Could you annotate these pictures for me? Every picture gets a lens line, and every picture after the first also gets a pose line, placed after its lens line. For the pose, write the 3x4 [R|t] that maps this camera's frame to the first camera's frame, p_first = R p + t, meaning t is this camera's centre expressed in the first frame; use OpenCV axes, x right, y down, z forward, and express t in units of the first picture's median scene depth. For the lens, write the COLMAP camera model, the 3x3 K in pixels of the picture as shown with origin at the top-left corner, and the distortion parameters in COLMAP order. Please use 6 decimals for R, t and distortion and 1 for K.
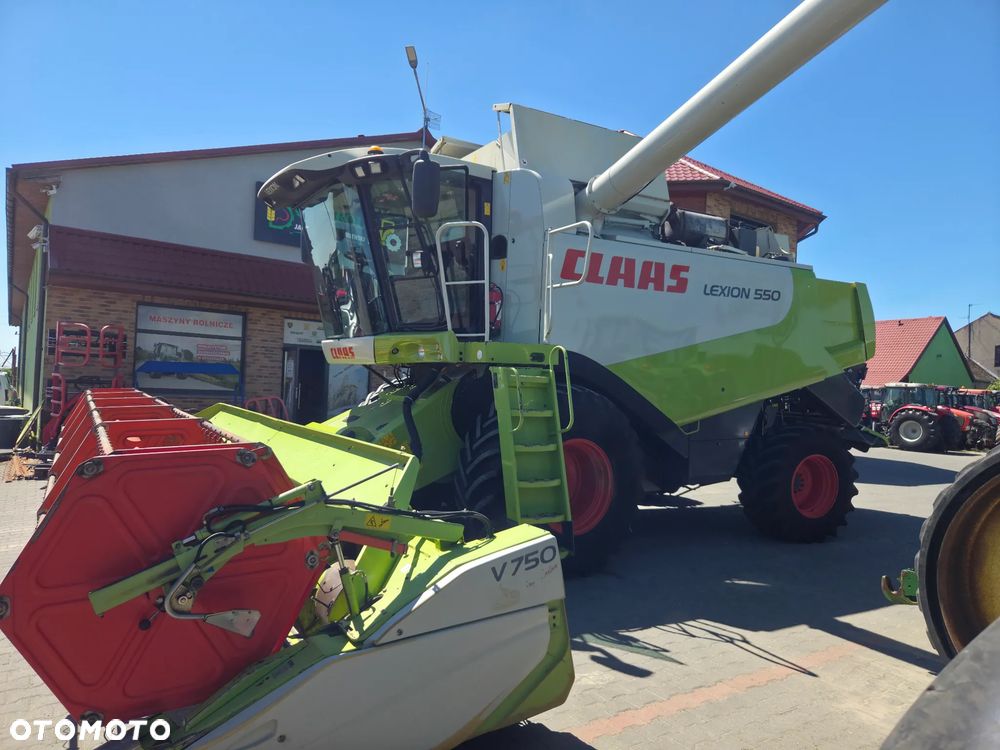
lens RADIAL K [[642.6, 0, 522.4], [0, 642.6, 355.5], [0, 0, 1]] dist [0.059172, -0.034787]
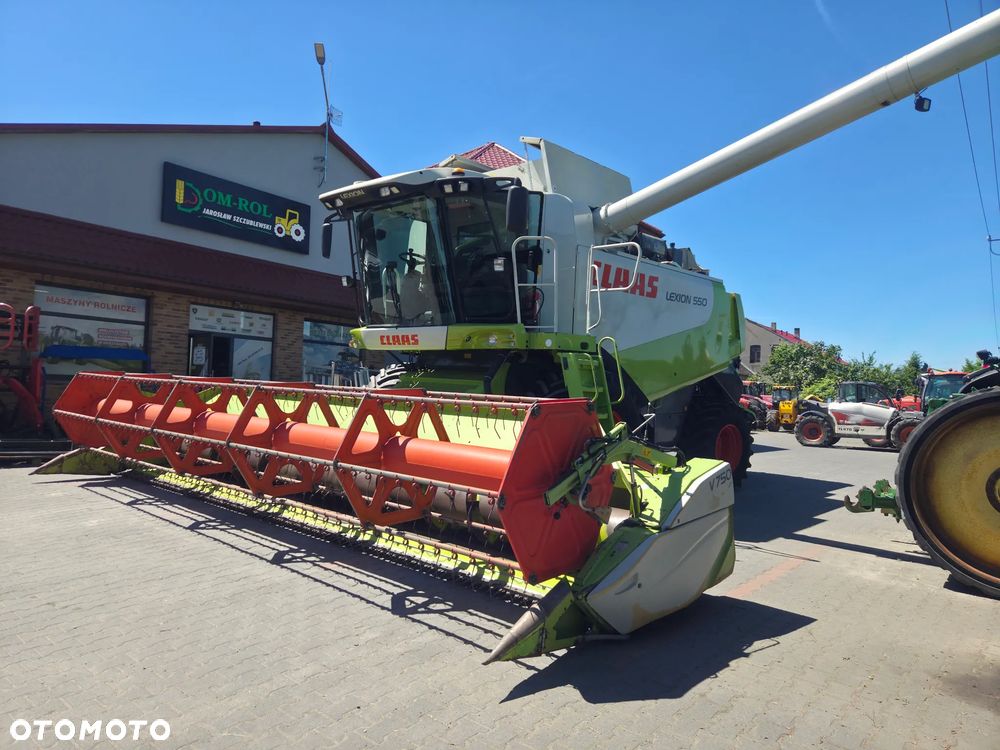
lens RADIAL K [[642.6, 0, 501.9], [0, 642.6, 336.7], [0, 0, 1]] dist [0.059172, -0.034787]
pose [[0.960108, 0.021213, 0.278823, -0.211385], [-0.015871, 0.999645, -0.021404, 0.006248], [-0.279178, 0.016125, 0.960104, -0.074160]]
